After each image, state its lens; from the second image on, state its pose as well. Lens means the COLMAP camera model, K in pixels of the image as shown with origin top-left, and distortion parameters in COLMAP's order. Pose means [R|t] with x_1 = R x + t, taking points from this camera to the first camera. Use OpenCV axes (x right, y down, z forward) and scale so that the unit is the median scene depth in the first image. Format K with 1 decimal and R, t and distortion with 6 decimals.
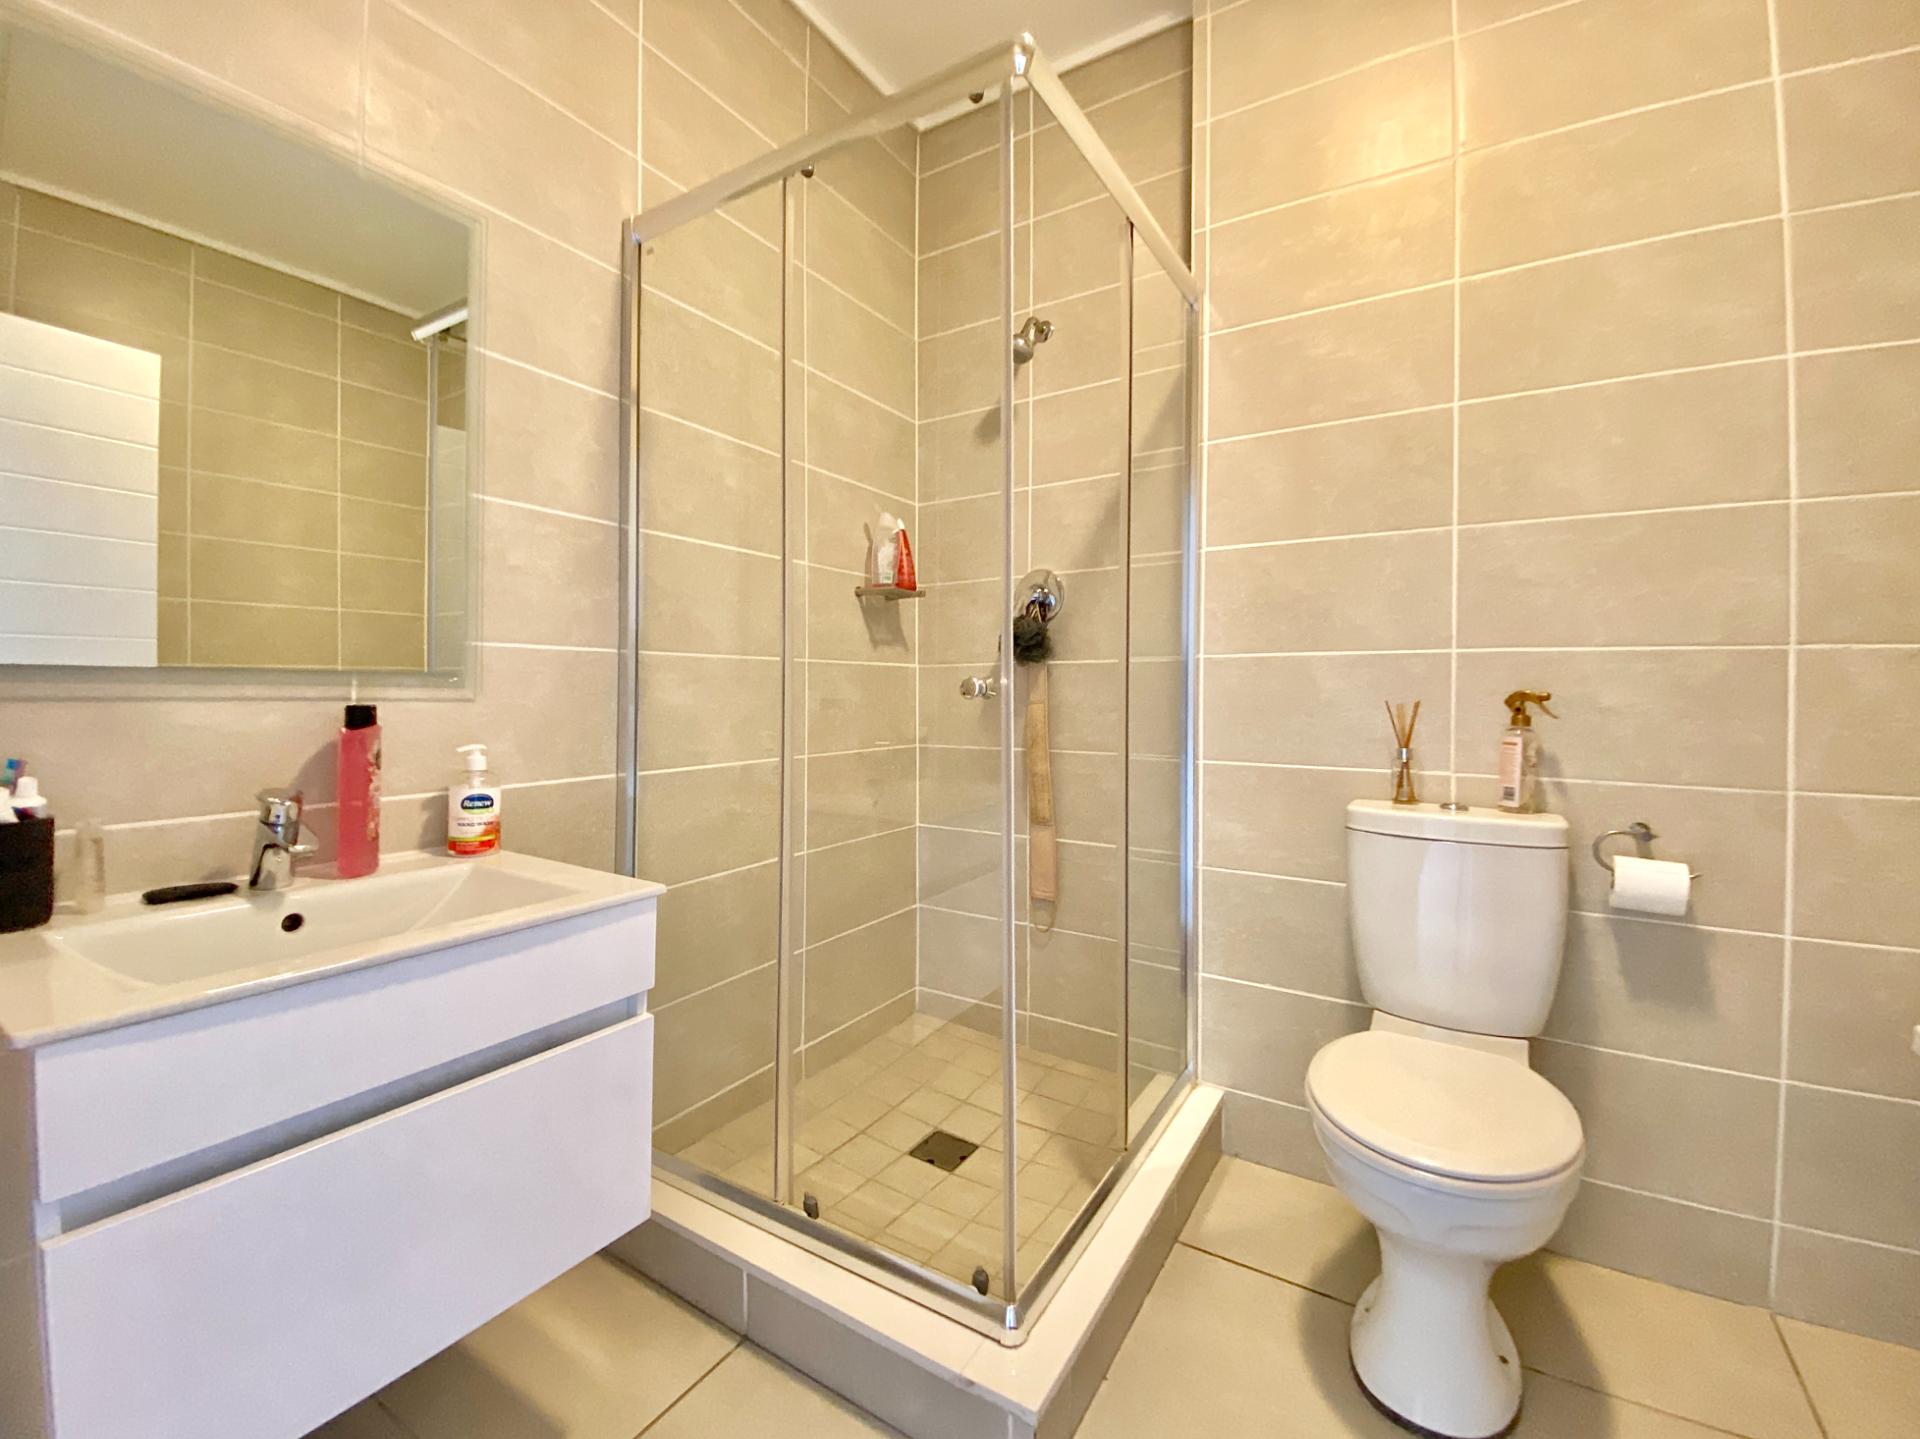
lens RADIAL K [[793.3, 0, 960.9], [0, 793.3, 711.4], [0, 0, 1]] dist [-0.000800, -0.020669]
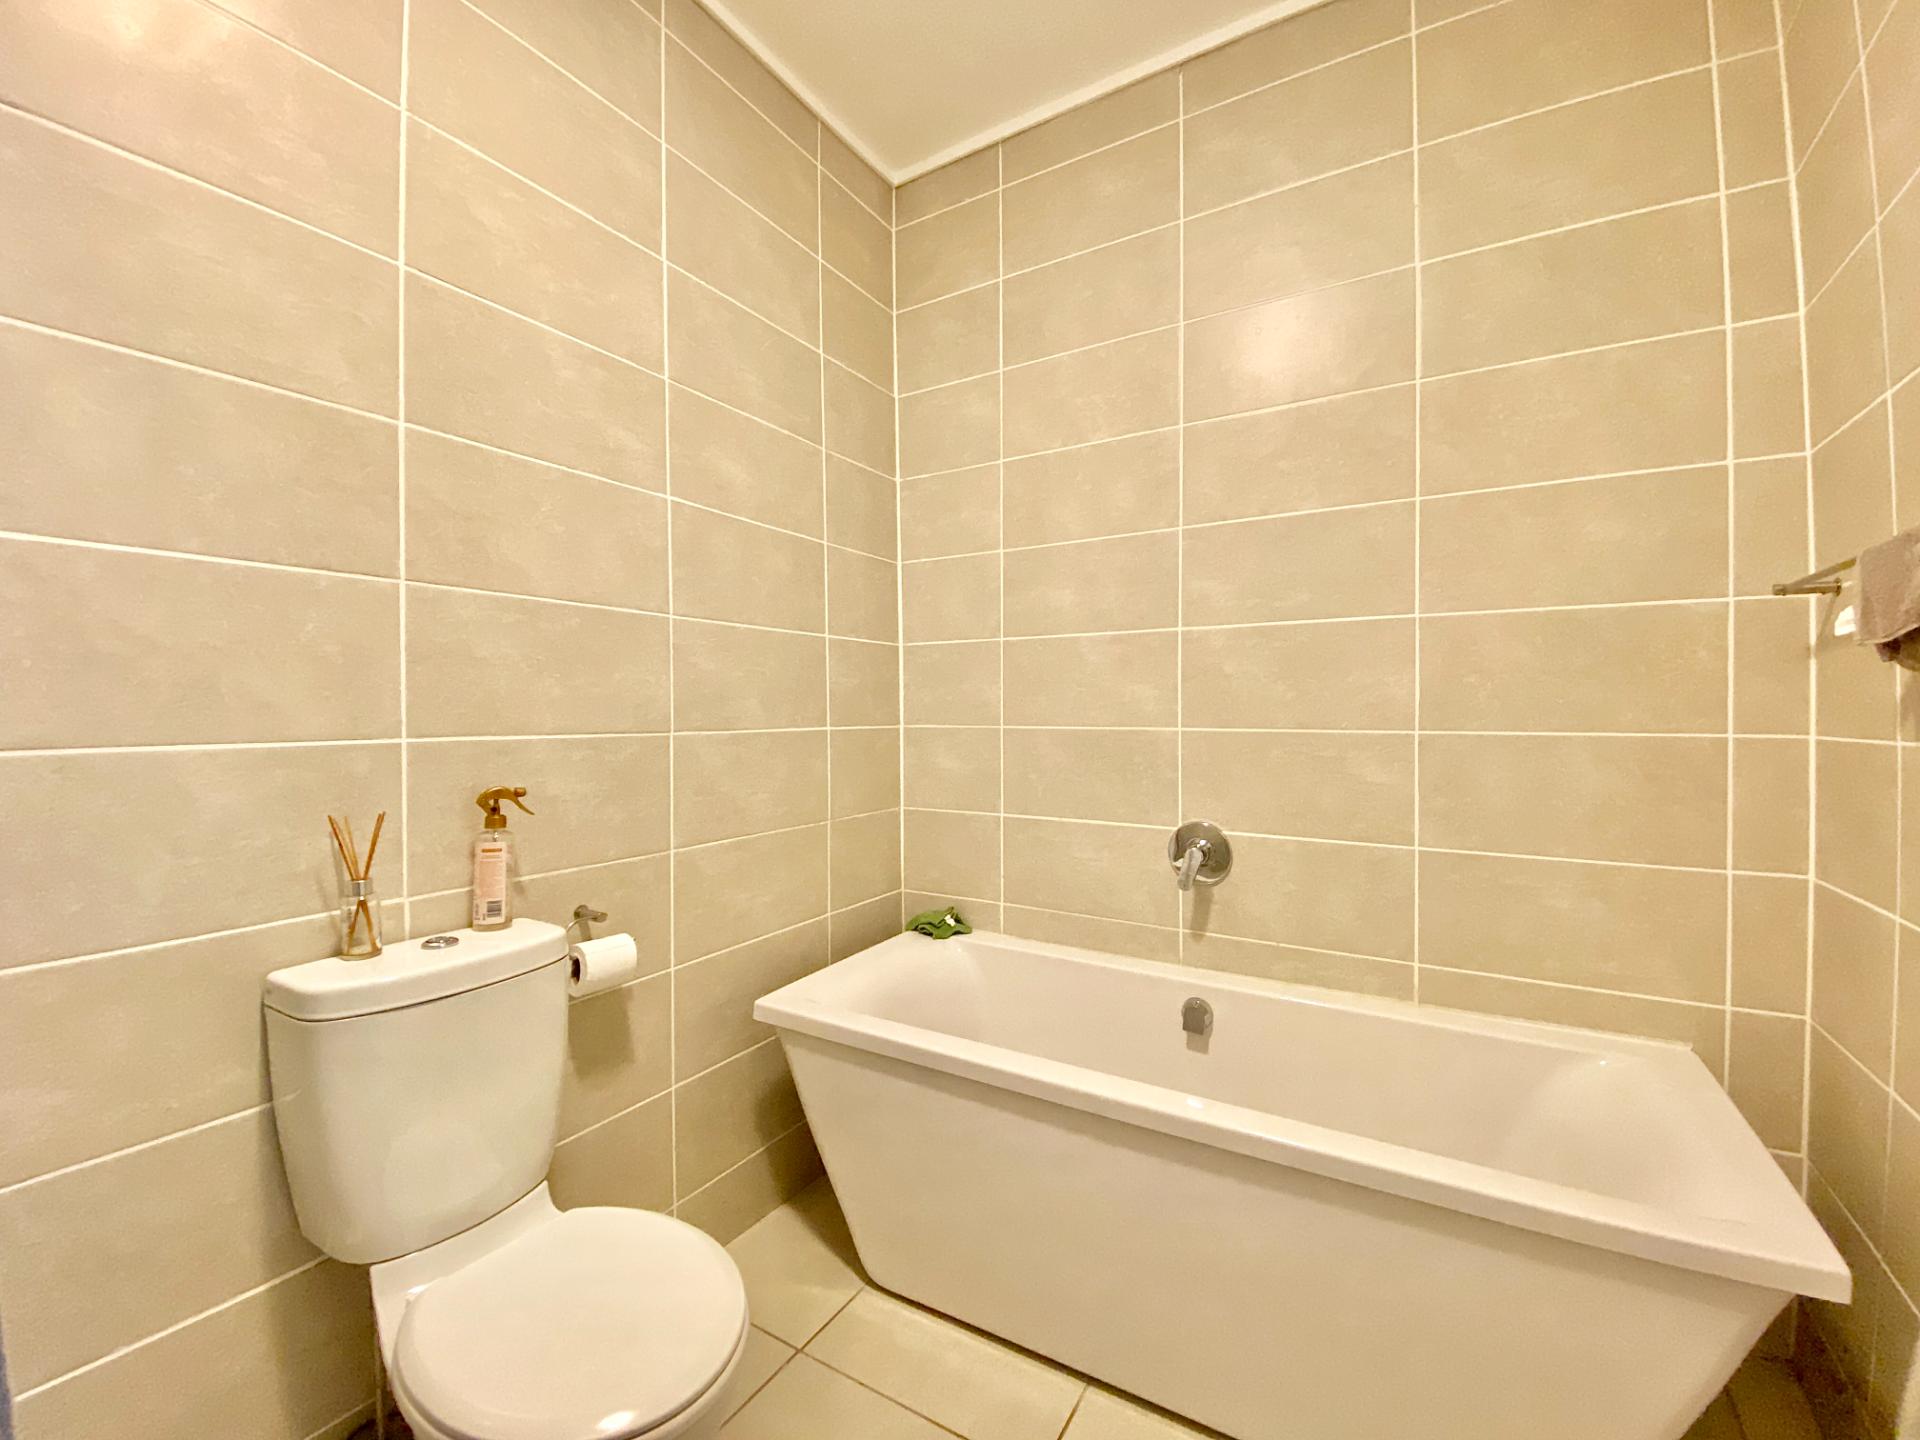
lens RADIAL K [[793.3, 0, 960.9], [0, 793.3, 711.9], [0, 0, 1]] dist [-0.000800, -0.020669]
pose [[-0.040122, -0.010456, 0.999140, -0.184384], [0.022884, 0.999673, 0.011381, -0.107804], [-0.998933, 0.023321, -0.039870, 0.515761]]
